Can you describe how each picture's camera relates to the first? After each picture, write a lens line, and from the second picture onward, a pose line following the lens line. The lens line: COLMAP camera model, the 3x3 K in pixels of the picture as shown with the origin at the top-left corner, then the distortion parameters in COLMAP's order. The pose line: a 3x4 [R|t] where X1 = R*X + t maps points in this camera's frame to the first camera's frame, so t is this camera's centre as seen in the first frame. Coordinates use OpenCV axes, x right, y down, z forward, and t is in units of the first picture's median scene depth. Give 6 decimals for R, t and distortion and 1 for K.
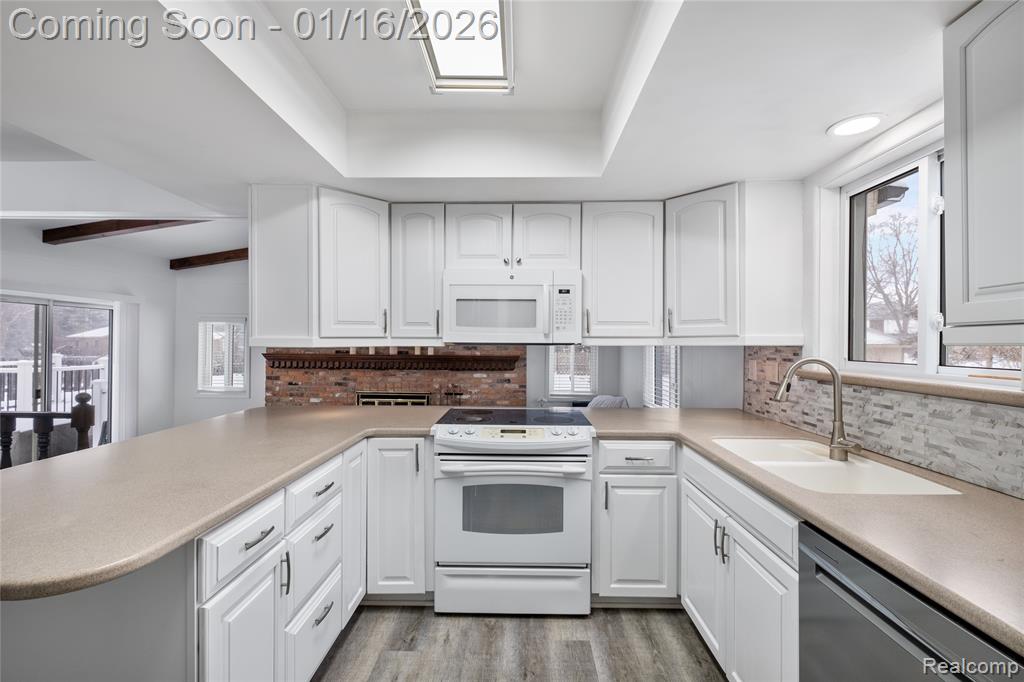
lens RADIAL K [[453.0, 0, 514.9], [0, 453.0, 344.2], [0, 0, 1]] dist [-0.000704, -0.000259]
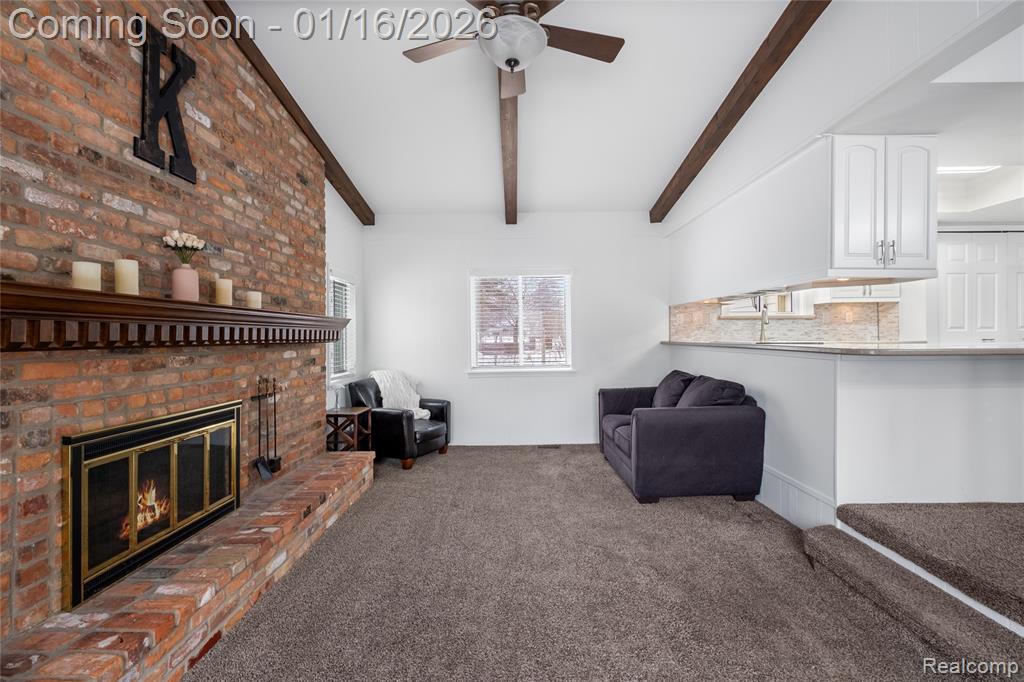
lens RADIAL K [[456.9, 0, 516.0], [0, 456.9, 338.5], [0, 0, 1]] dist [0.001889, -0.004066]
pose [[-0.018700, -0.010954, 0.999765, -0.614193], [0.012202, 0.999863, 0.011183, 0.047623], [-0.999751, 0.012408, -0.018564, 0.745845]]
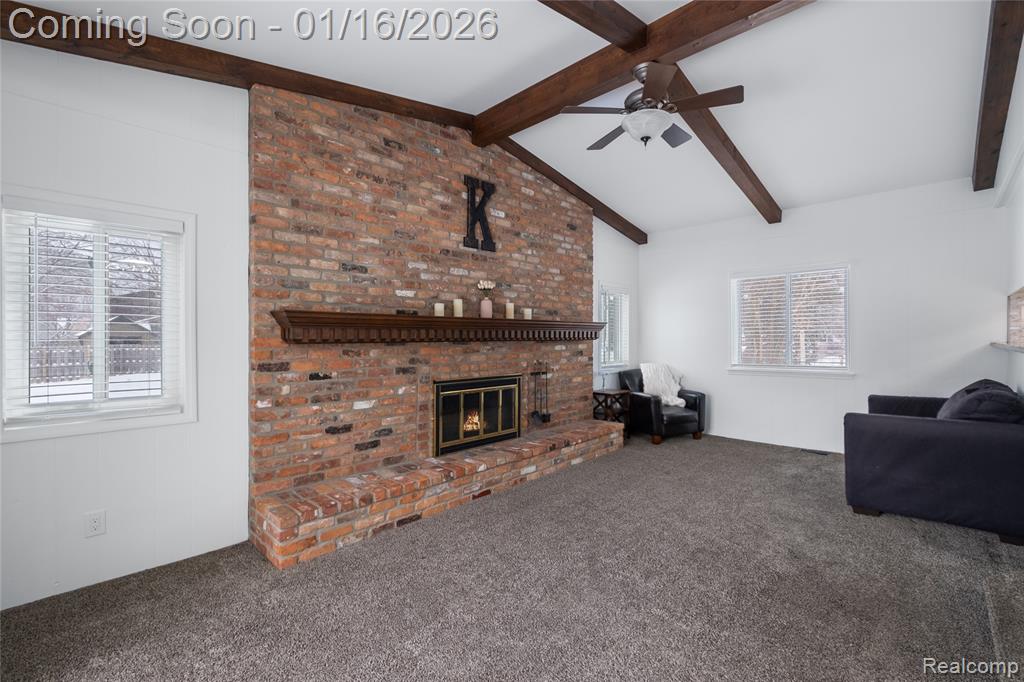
lens RADIAL K [[448.0, 0, 514.9], [0, 448.0, 338.1], [0, 0, 1]] dist [0.001300, -0.000649]
pose [[0.678359, -0.013150, 0.734613, -0.704471], [0.013117, 0.999897, 0.005786, 0.046834], [-0.734614, 0.005711, 0.678462, 0.527420]]
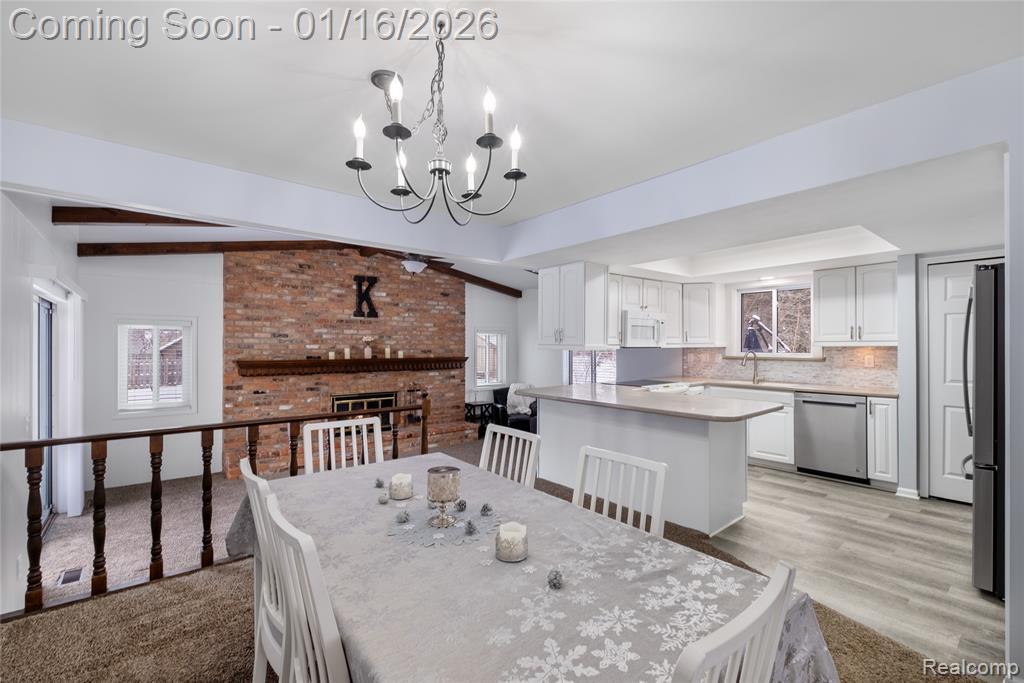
lens RADIAL K [[453.0, 0, 514.9], [0, 453.0, 344.7], [0, 0, 1]] dist [-0.000704, -0.000259]
pose [[0.756582, -0.006407, 0.653867, -0.710070], [0.009342, 0.999956, -0.001011, -0.006407], [-0.653832, 0.006873, 0.756609, -0.069136]]
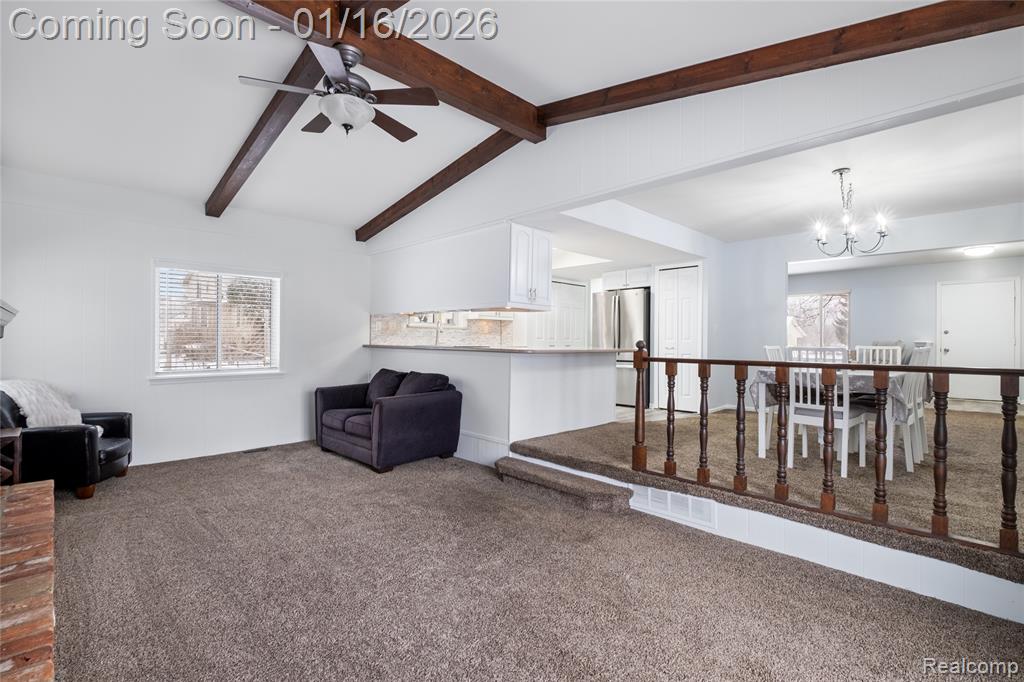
lens RADIAL K [[462.1, 0, 520.8], [0, 462.1, 341.4], [0, 0, 1]] dist [-0.000808, -0.000166]
pose [[-0.723577, -0.014275, 0.690096, -0.700185], [-0.012250, 0.999894, 0.007839, 0.046648], [-0.690135, -0.002782, -0.723675, 0.943845]]
